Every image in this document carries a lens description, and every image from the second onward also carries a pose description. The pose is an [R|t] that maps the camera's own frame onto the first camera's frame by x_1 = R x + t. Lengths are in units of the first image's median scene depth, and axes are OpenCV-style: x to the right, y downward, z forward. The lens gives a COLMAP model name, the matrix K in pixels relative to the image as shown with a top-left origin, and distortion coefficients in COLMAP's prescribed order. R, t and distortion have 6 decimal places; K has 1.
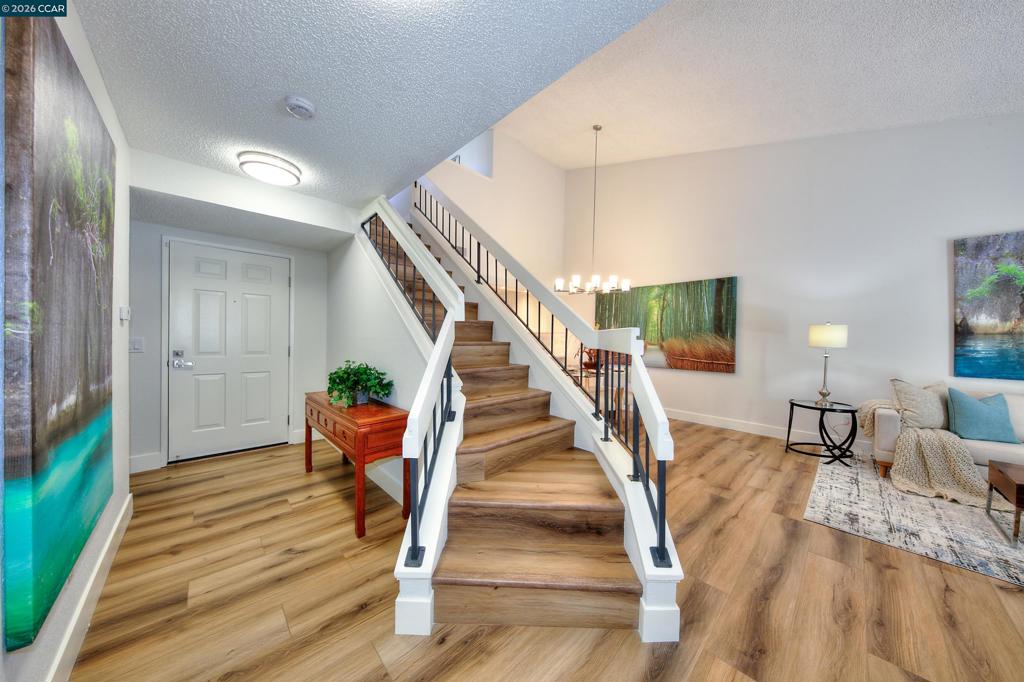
lens RADIAL K [[333.6, 0, 494.4], [0, 333.6, 344.9], [0, 0, 1]] dist [0.000061, -0.003447]
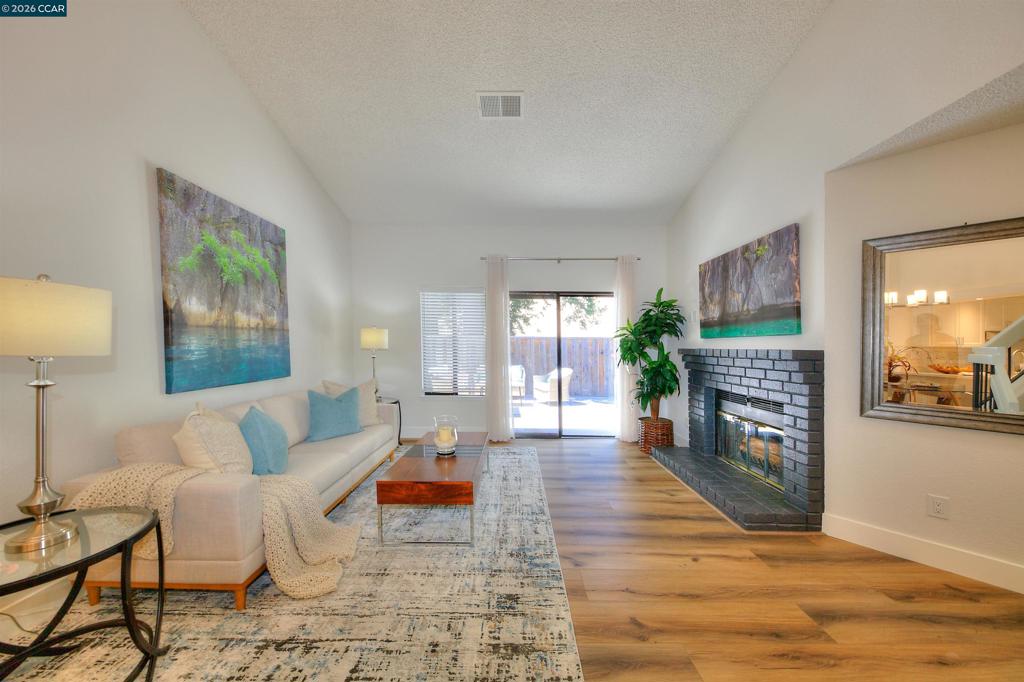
lens RADIAL K [[328.9, 0, 505.5], [0, 328.9, 352.2], [0, 0, 1]] dist [0.000738, -0.003294]
pose [[-0.733982, -0.035883, 0.678221, 0.556873], [-0.010513, 0.999084, 0.041481, -0.014309], [-0.679088, 0.023316, -0.733687, 1.096877]]
